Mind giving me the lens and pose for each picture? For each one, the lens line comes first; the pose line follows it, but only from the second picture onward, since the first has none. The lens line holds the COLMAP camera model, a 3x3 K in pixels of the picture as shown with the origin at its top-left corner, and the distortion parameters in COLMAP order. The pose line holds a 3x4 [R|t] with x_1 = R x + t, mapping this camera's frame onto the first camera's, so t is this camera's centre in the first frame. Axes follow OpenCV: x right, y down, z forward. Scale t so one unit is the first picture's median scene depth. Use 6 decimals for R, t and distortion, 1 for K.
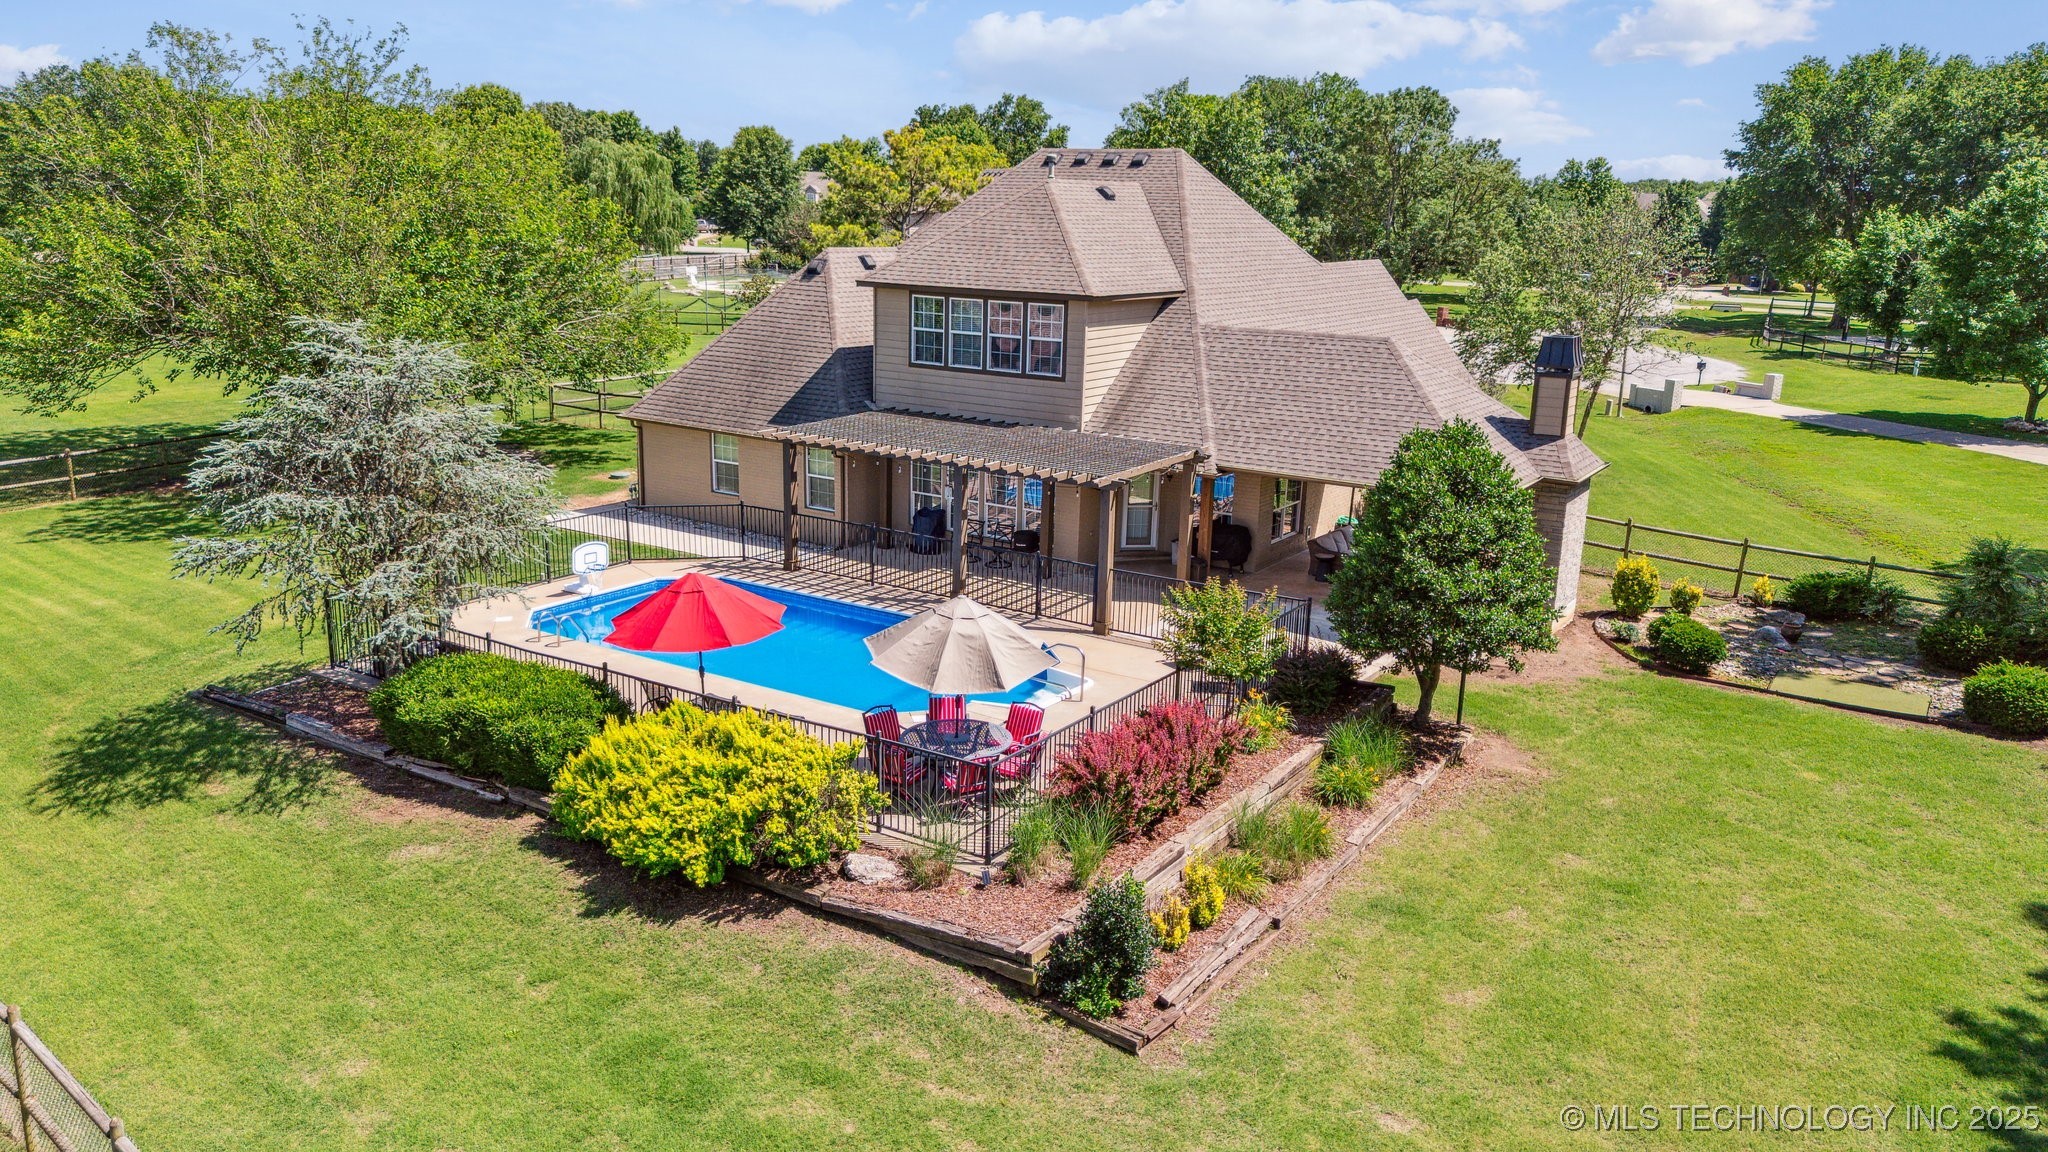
lens RADIAL K [[1489.4, 0, 1024.0], [0, 1489.4, 576.0], [0, 0, 1]] dist [0.044932, -0.002259]
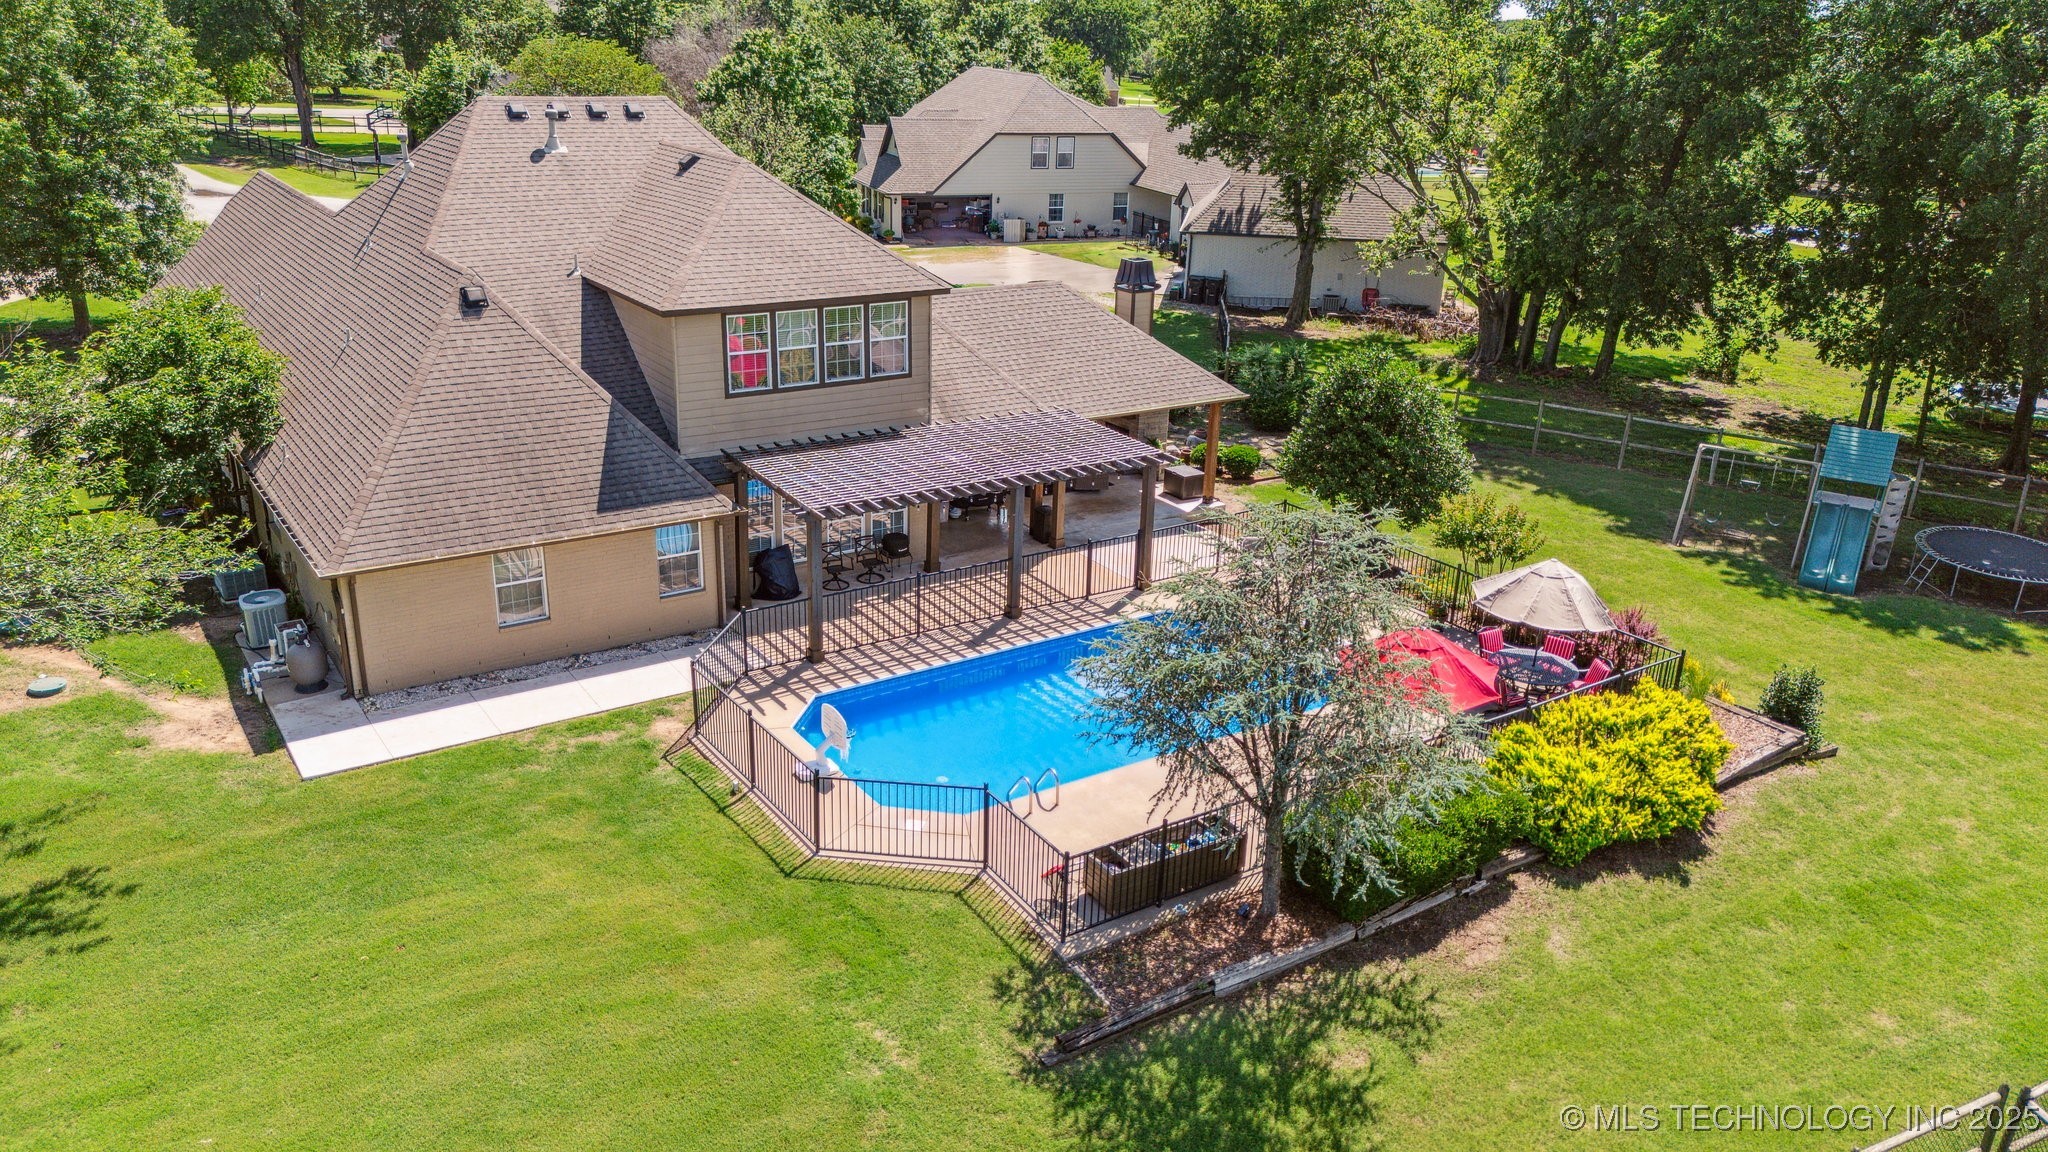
lens RADIAL K [[1489.4, 0, 1024.0], [0, 1489.4, 576.0], [0, 0, 1]] dist [0.044932, -0.002259]
pose [[0.394512, -0.333169, 0.856364, -1.252439], [0.203731, 0.940473, 0.272037, -0.391545], [-0.896021, 0.067146, 0.438905, 0.774137]]
